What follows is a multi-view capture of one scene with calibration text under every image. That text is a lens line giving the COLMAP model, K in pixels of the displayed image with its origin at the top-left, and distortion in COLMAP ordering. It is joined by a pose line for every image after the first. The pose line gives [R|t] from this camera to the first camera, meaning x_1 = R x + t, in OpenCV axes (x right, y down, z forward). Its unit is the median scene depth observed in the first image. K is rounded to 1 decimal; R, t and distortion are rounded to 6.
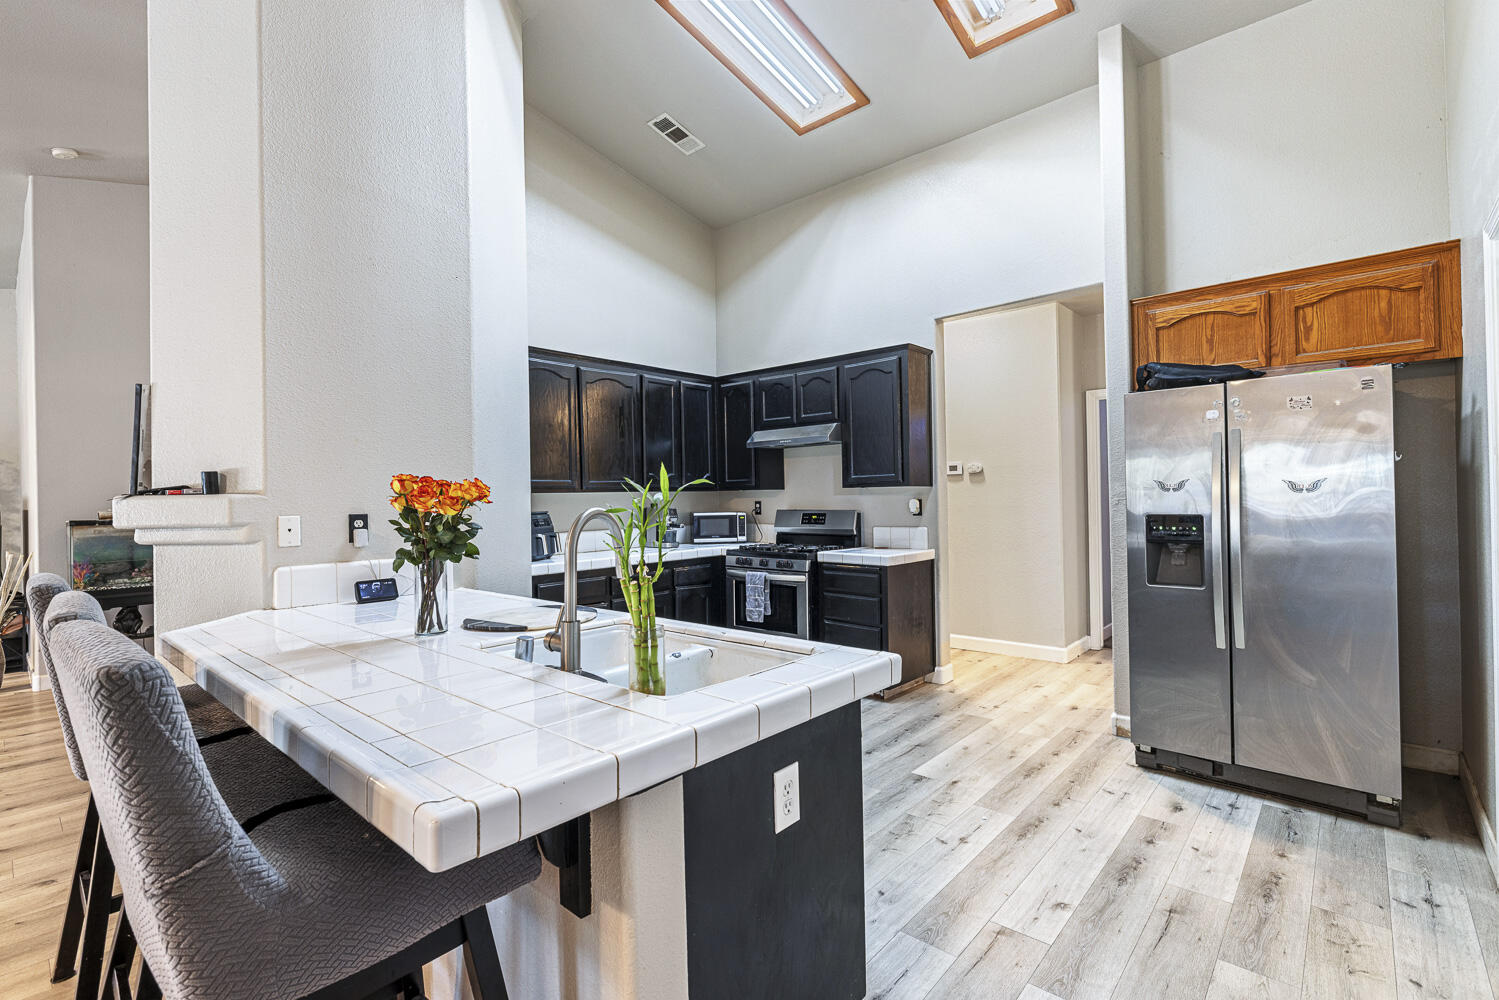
lens RADIAL K [[685.1, 0, 749.5], [0, 685.1, 500.0], [0, 0, 1]] dist [0.000505, 0.000012]
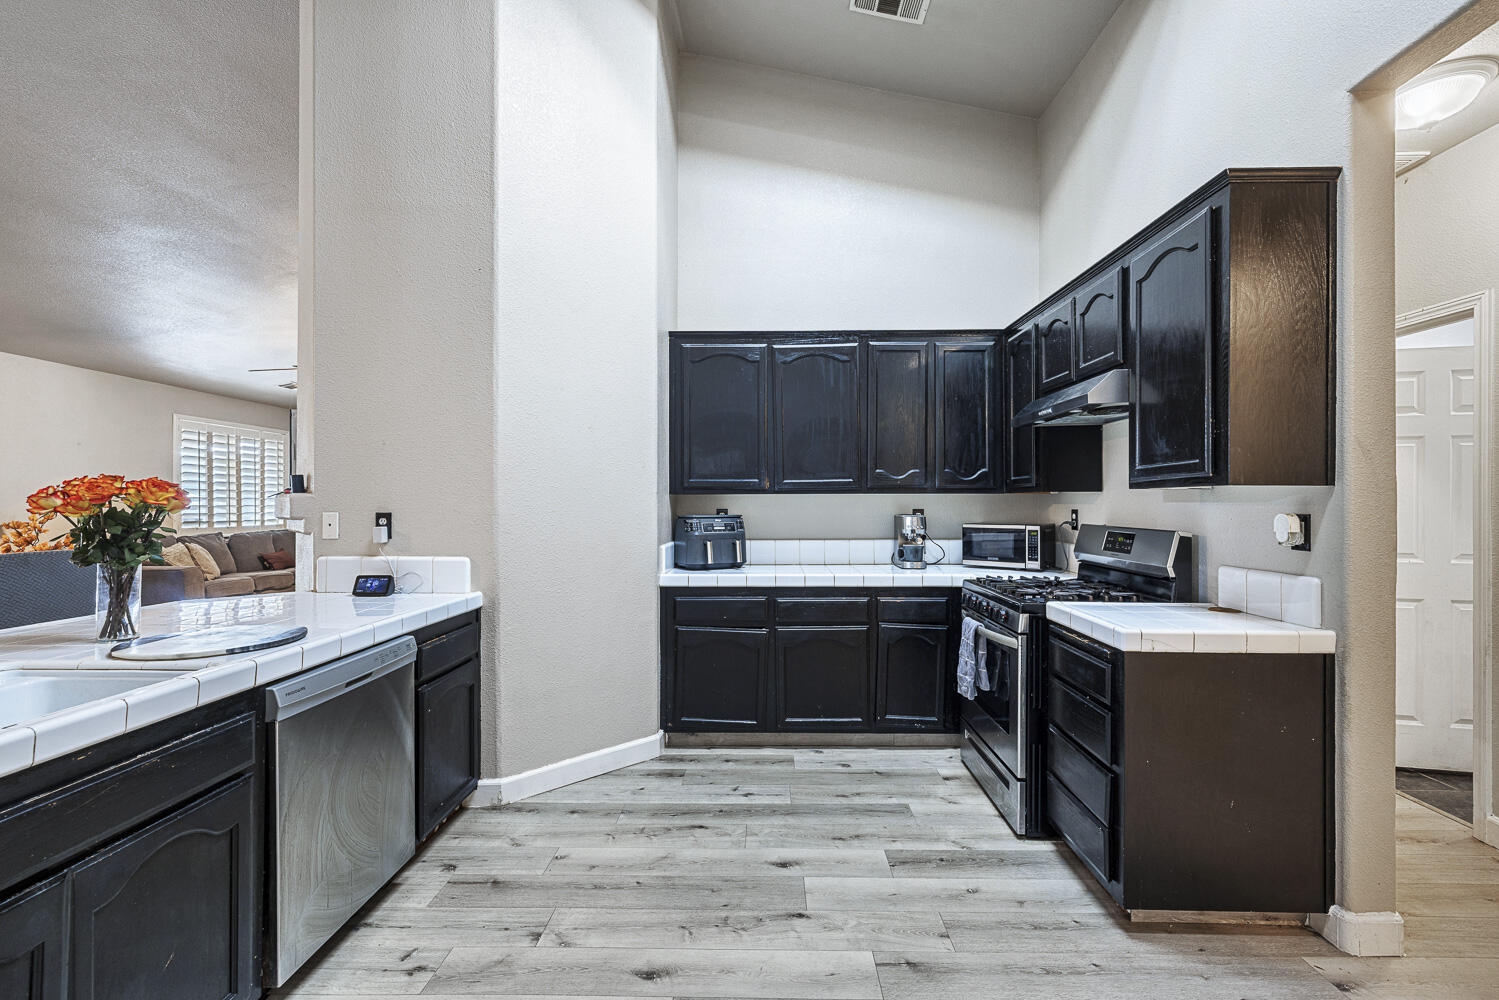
lens RADIAL K [[646.3, 0, 749.5], [0, 646.3, 500.0], [0, 0, 1]] dist [-0.001241, -0.000204]
pose [[0.646259, 0.013713, -0.762995, 0.338615], [-0.013803, 0.999885, 0.006280, -0.008097], [0.762994, 0.006473, 0.646374, 0.453466]]
